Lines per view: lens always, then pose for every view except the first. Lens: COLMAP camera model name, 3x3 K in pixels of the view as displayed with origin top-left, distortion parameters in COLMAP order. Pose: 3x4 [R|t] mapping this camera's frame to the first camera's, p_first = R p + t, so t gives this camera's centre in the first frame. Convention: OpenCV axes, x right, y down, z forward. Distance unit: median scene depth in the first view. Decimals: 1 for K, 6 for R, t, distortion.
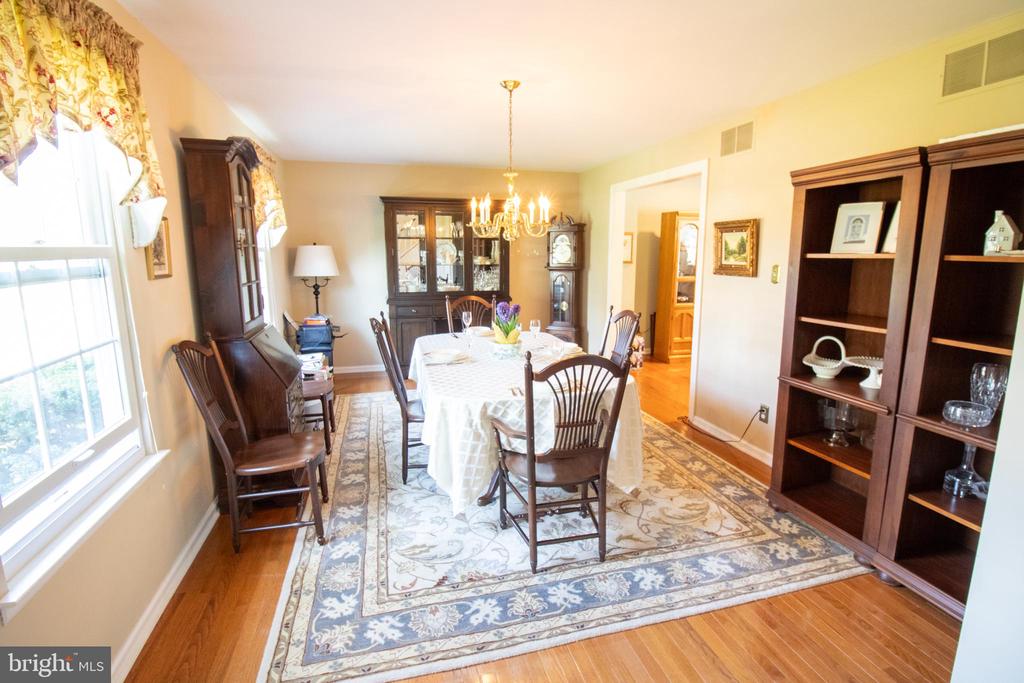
lens RADIAL K [[500.3, 0, 518.6], [0, 500.3, 337.3], [0, 0, 1]] dist [0.004114, -0.014367]
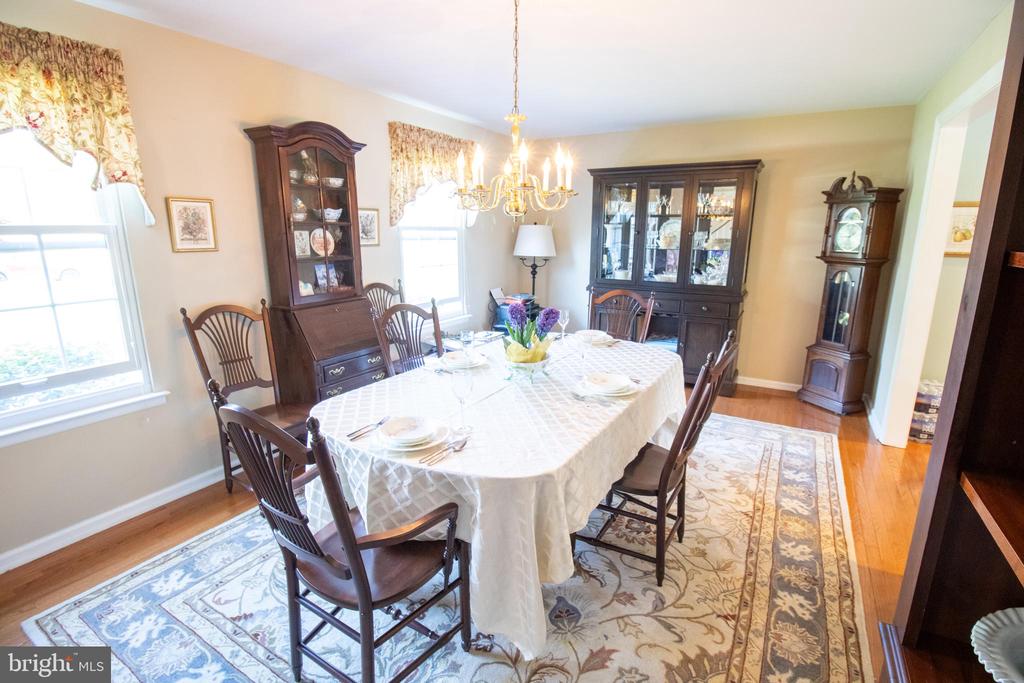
lens RADIAL K [[476.8, 0, 515.3], [0, 476.8, 337.4], [0, 0, 1]] dist [0.004891, -0.015023]
pose [[0.694720, 0.163886, -0.700361, 0.459830], [-0.130522, 0.986255, 0.101315, -0.090852], [0.707339, 0.021027, 0.706562, 0.514441]]
